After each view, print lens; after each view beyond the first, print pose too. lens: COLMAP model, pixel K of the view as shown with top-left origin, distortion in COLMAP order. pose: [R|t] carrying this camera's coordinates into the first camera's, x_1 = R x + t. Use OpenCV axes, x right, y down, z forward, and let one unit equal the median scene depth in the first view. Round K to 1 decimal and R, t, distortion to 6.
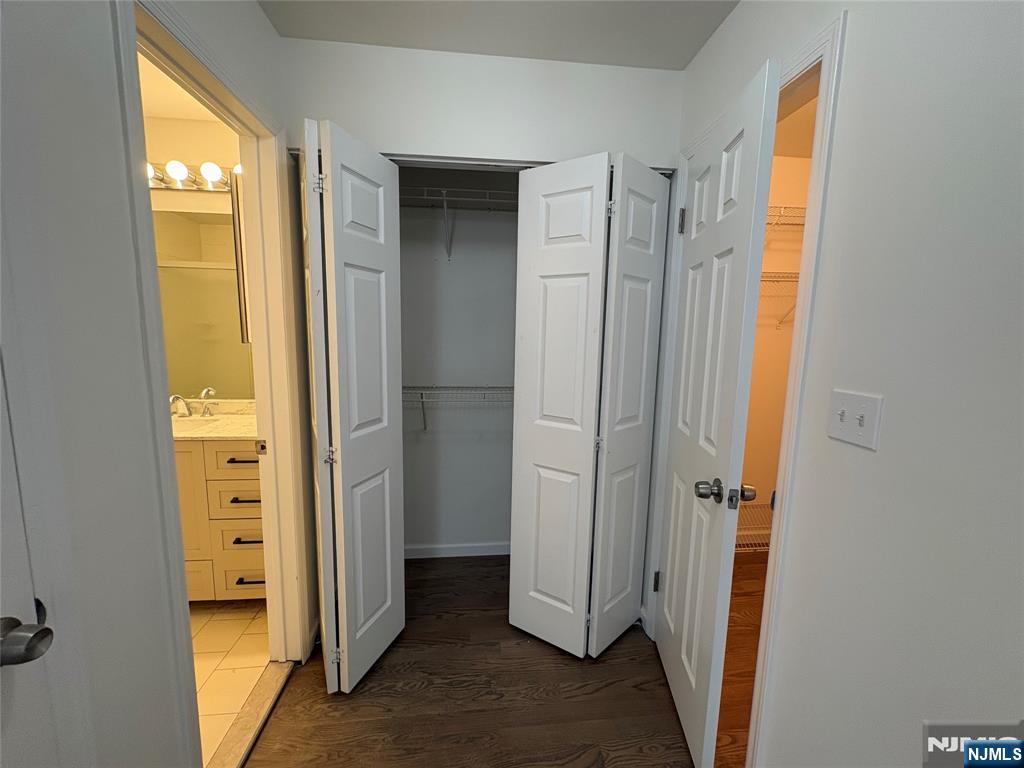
lens RADIAL K [[407.3, 0, 516.3], [0, 407.3, 387.6], [0, 0, 1]] dist [-0.002107, 0.000288]
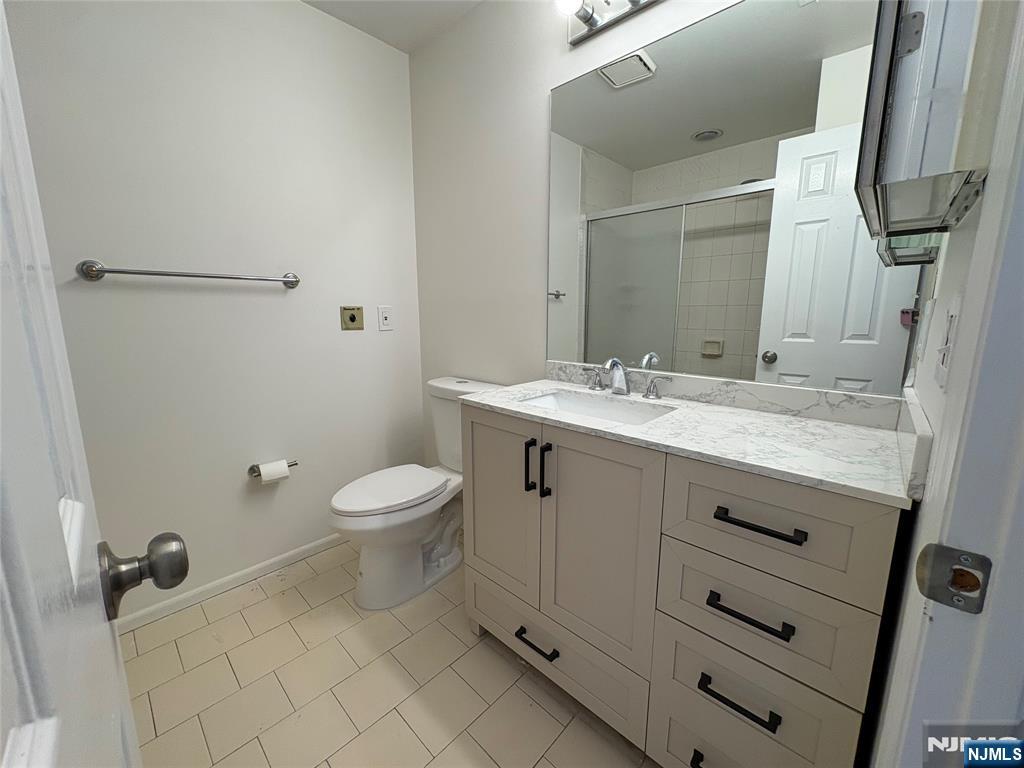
lens RADIAL K [[407.3, 0, 512.4], [0, 407.3, 383.8], [0, 0, 1]] dist [-0.002107, 0.000288]
pose [[0.656550, 0.107559, -0.746574, -0.455827], [-0.085785, 0.994006, 0.067765, 0.027066], [0.749388, 0.019553, 0.661842, 0.459546]]
